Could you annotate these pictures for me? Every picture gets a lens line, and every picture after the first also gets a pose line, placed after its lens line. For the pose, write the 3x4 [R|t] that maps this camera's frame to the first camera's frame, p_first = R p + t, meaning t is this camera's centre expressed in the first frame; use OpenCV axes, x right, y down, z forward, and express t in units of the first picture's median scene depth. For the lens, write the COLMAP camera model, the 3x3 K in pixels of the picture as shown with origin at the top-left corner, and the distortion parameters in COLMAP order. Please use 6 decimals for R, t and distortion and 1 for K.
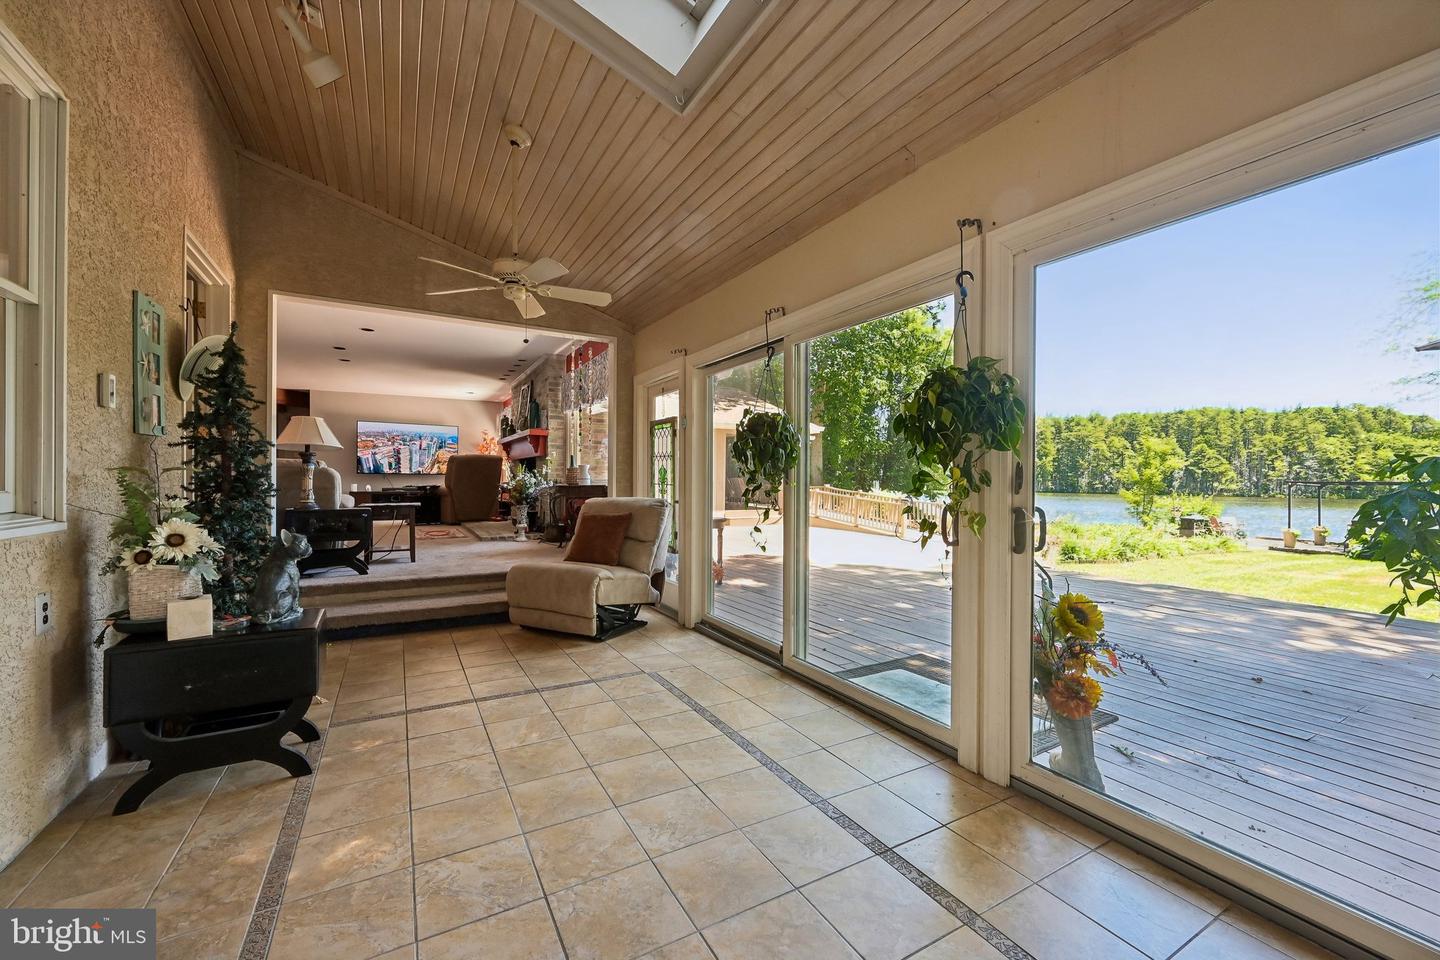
lens RADIAL K [[579.4, 0, 714.9], [0, 579.4, 483.7], [0, 0, 1]] dist [0.007576, 0.000393]
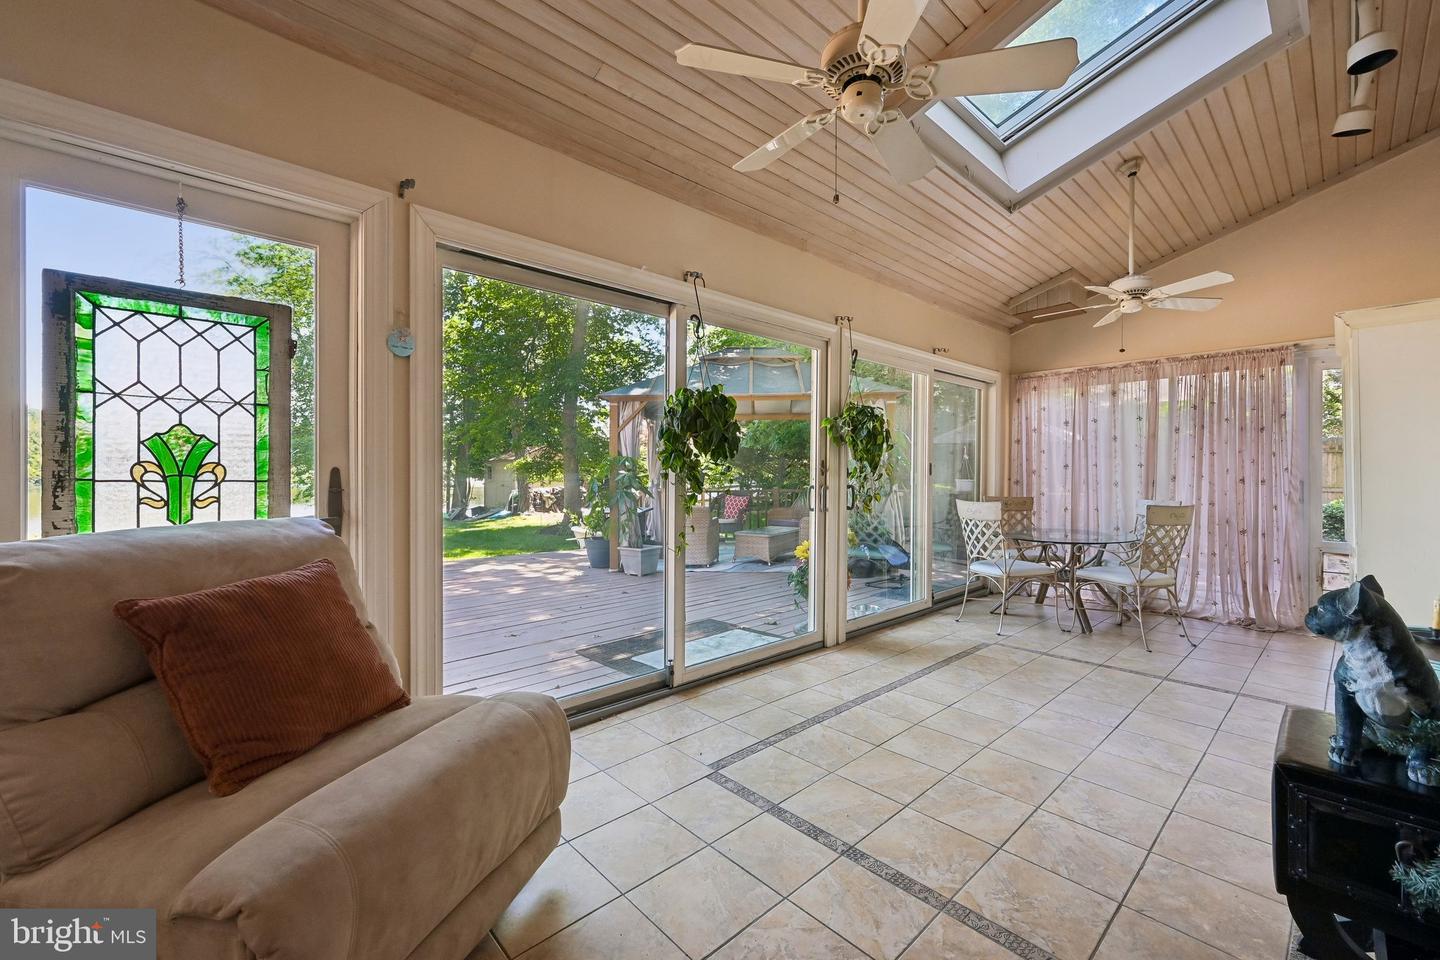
lens RADIAL K [[579.4, 0, 749.2], [0, 579.4, 472.5], [0, 0, 1]] dist [0.007576, 0.000393]
pose [[-0.256147, -0.007850, 0.966606, -0.892351], [0.000460, 0.999966, 0.008243, -0.012242], [-0.966638, 0.002556, -0.256135, 1.345455]]
